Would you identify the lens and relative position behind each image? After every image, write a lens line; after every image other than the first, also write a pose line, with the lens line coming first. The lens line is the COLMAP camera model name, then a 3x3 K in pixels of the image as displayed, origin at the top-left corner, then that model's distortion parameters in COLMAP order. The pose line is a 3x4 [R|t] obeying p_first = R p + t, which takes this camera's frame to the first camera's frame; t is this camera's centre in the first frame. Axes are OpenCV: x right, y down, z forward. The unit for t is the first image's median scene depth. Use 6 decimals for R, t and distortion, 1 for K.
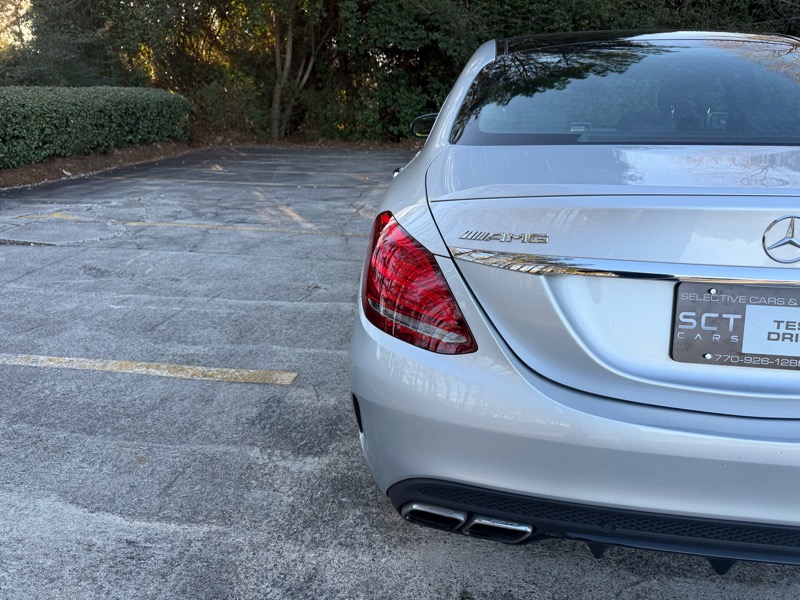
lens RADIAL K [[570.1, 0, 402.6], [0, 570.1, 295.9], [0, 0, 1]] dist [0.033779, -0.029027]
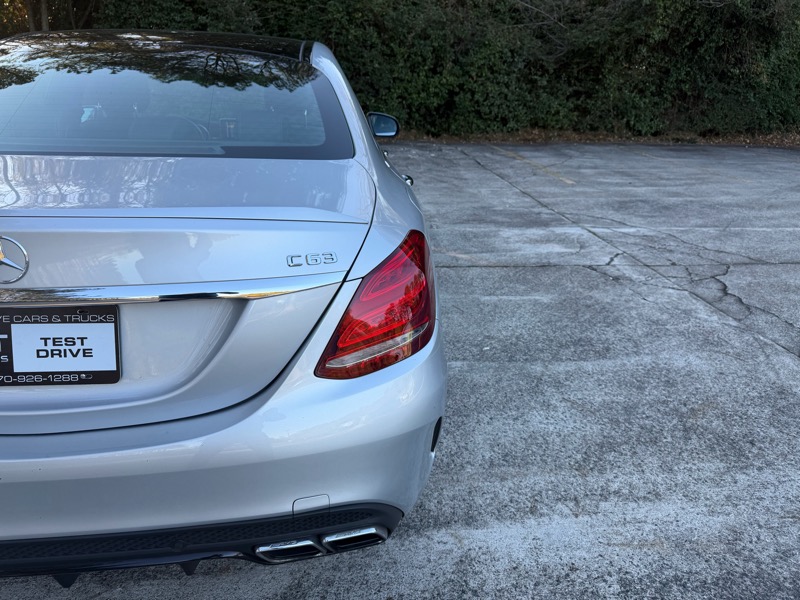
lens RADIAL K [[575.4, 0, 396.4], [0, 575.4, 295.5], [0, 0, 1]] dist [0.007068, -0.006844]
pose [[0.965411, -0.061706, 0.253327, 0.587907], [0.056877, 0.998033, 0.026351, -0.013374], [-0.254454, -0.011031, 0.967022, -0.079837]]
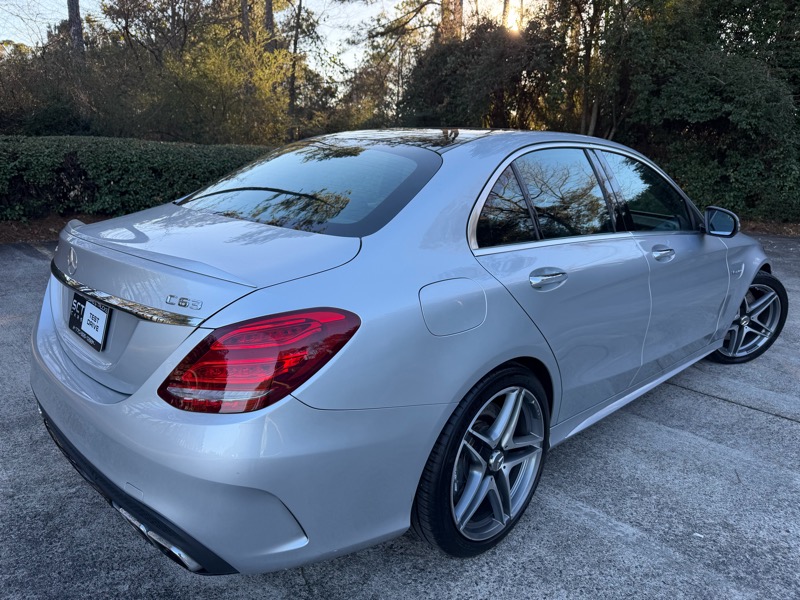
lens RADIAL K [[570.1, 0, 402.6], [0, 570.1, 295.9], [0, 0, 1]] dist [0.033779, -0.029027]
pose [[0.798388, 0.180987, -0.574300, 1.370644], [-0.239034, 0.970652, -0.026409, -0.102566], [0.552666, 0.158362, 0.818219, 0.105160]]
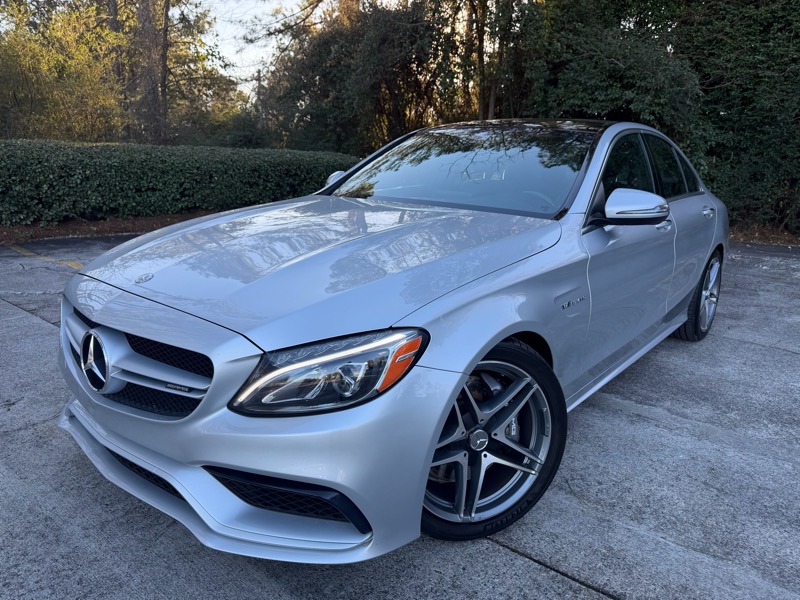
lens RADIAL K [[570.1, 0, 402.6], [0, 570.1, 295.9], [0, 0, 1]] dist [0.033779, -0.029027]
pose [[0.867085, 0.140620, -0.477902, 1.257543], [-0.194694, 0.978690, -0.065270, -0.414498], [0.458540, 0.149639, 0.875985, 1.231671]]
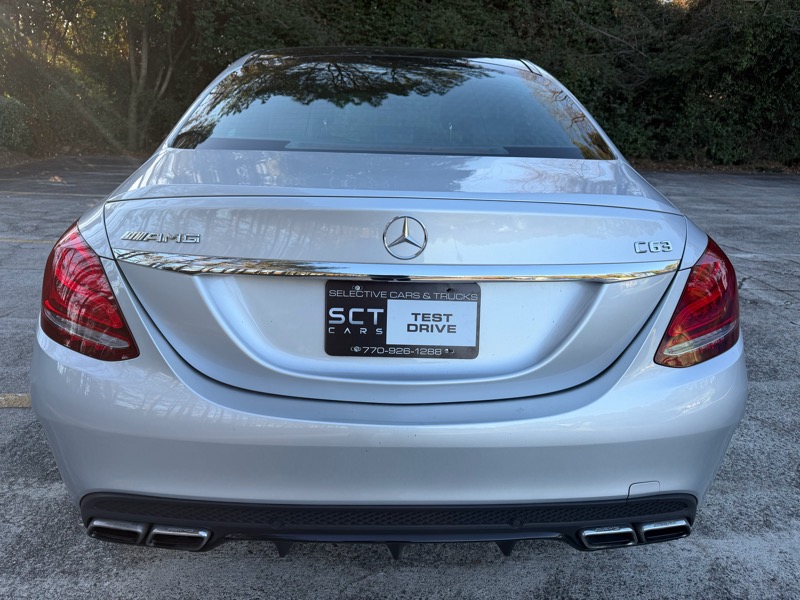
lens RADIAL K [[575.4, 0, 396.4], [0, 575.4, 295.5], [0, 0, 1]] dist [0.007068, -0.006844]
pose [[0.983533, -0.024306, 0.179087, 0.251109], [0.029364, 0.999240, -0.025646, 0.021573], [-0.178328, 0.030482, 0.983499, -0.031182]]
